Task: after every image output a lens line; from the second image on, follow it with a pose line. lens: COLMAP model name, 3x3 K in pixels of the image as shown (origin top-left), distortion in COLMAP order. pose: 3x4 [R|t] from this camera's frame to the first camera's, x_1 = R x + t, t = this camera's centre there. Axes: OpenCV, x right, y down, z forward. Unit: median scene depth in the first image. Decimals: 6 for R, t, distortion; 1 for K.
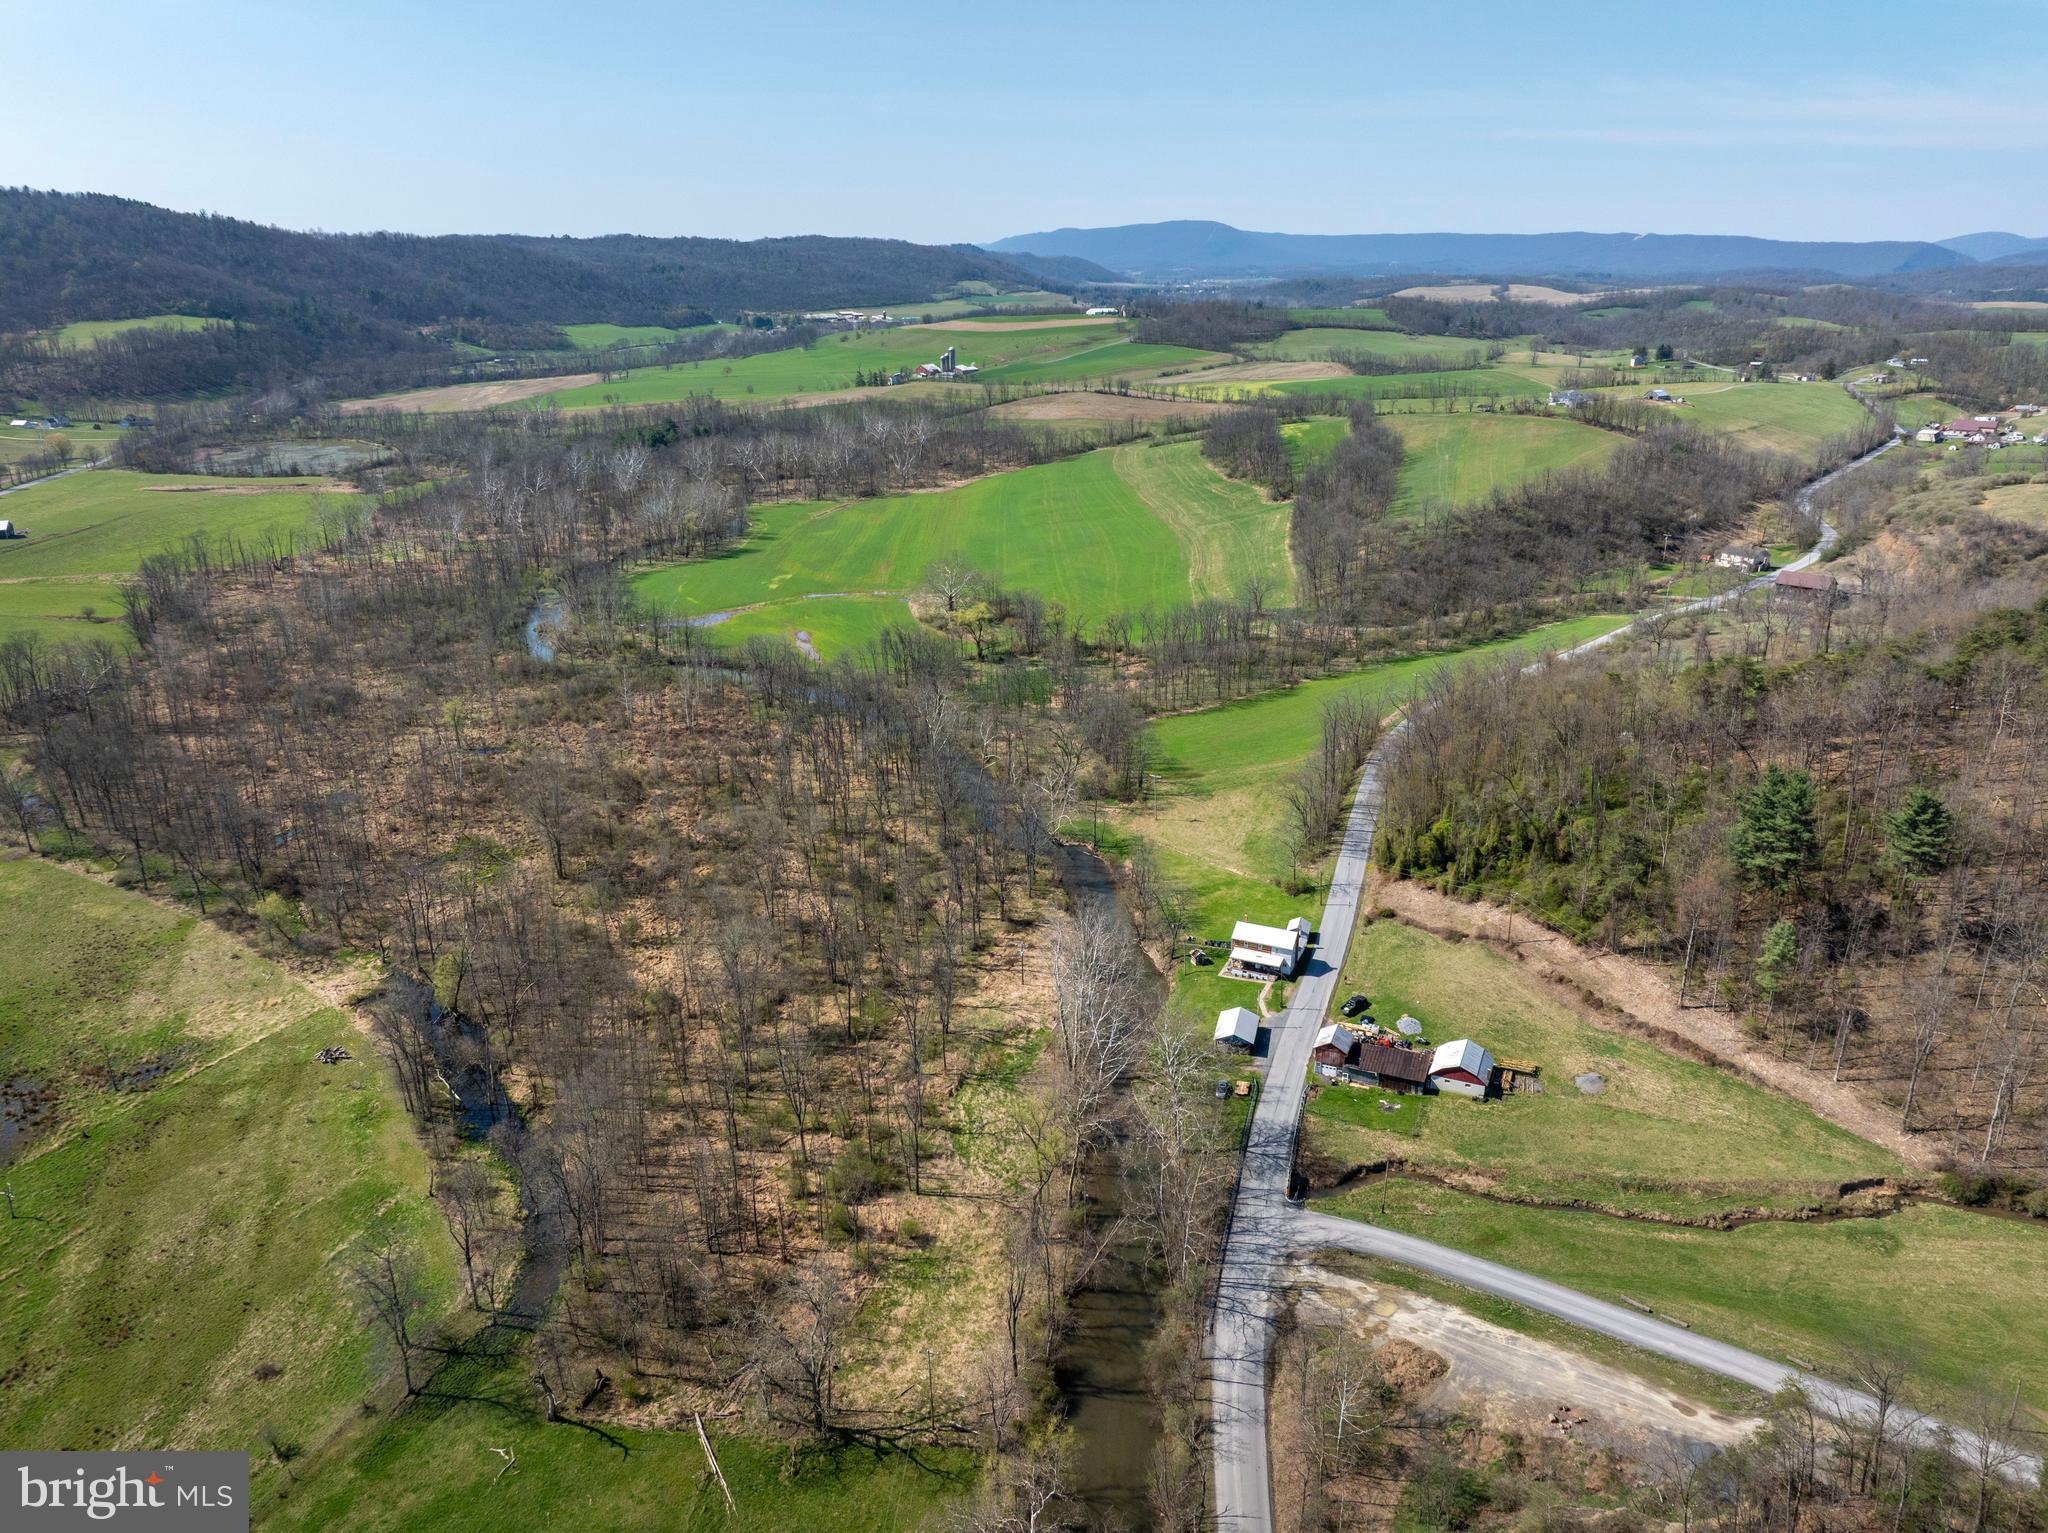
lens RADIAL K [[1438.9, 0, 1024.0], [0, 1438.9, 766.5], [0, 0, 1]] dist [-0.037214, 0.003049]
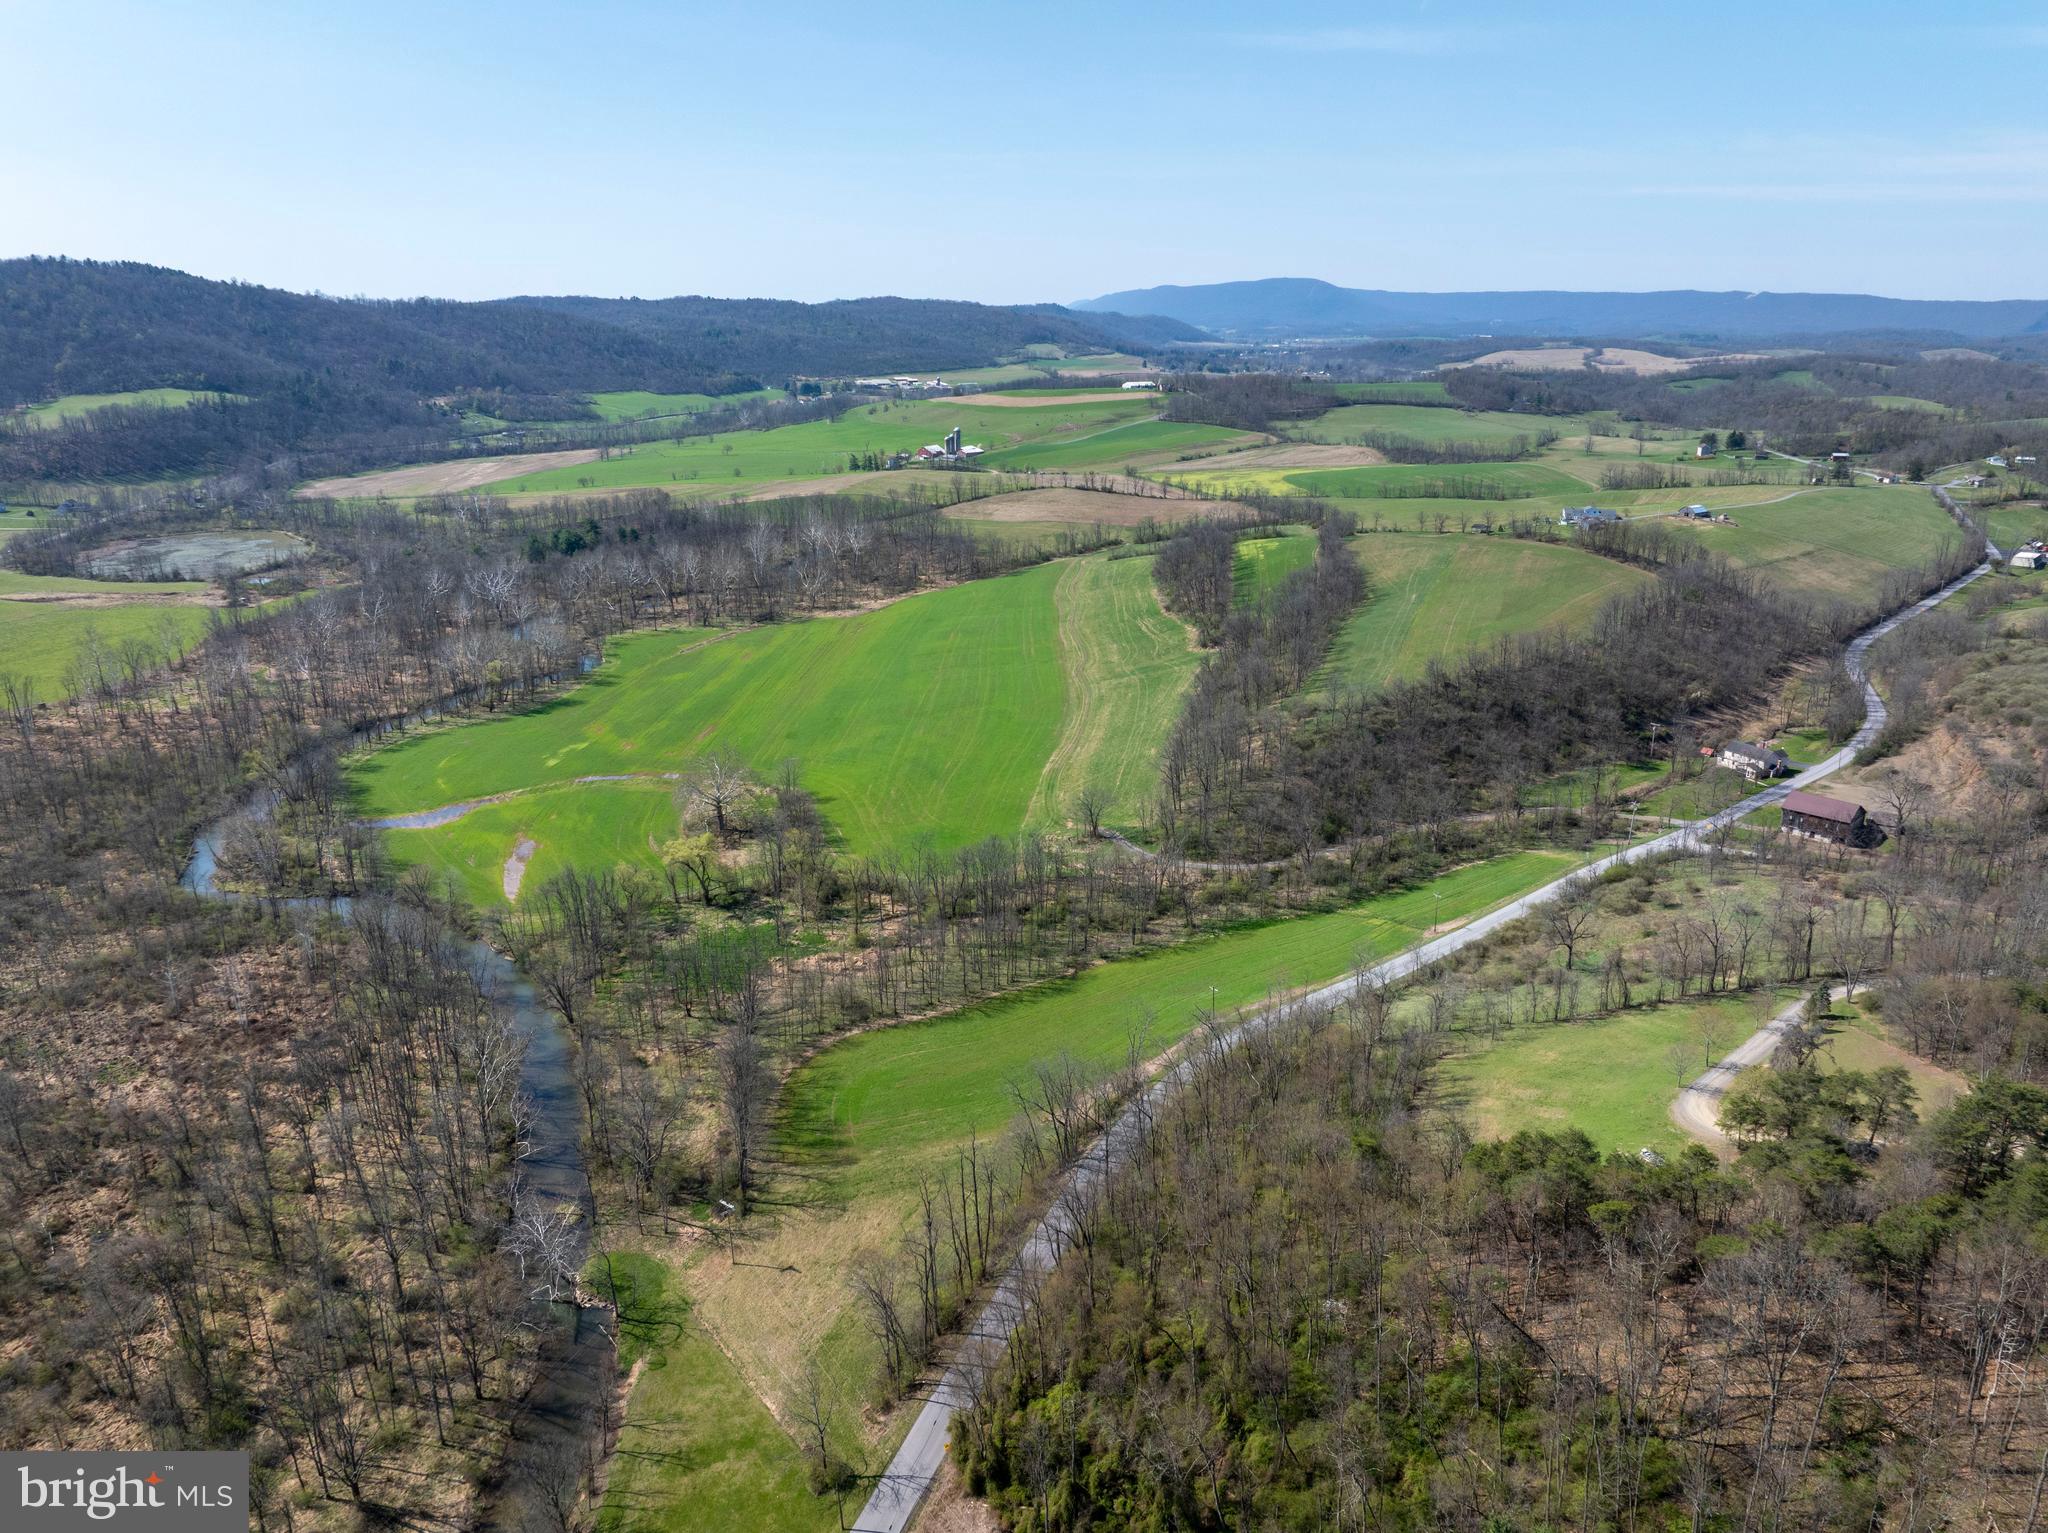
lens RADIAL K [[1438.9, 0, 1024.0], [0, 1438.9, 766.5], [0, 0, 1]] dist [-0.037214, 0.003049]
pose [[0.997495, 0.022024, -0.067214, 0.081333], [-0.024348, 0.999127, -0.033953, -0.053506], [0.066408, 0.035504, 0.997161, 0.099988]]
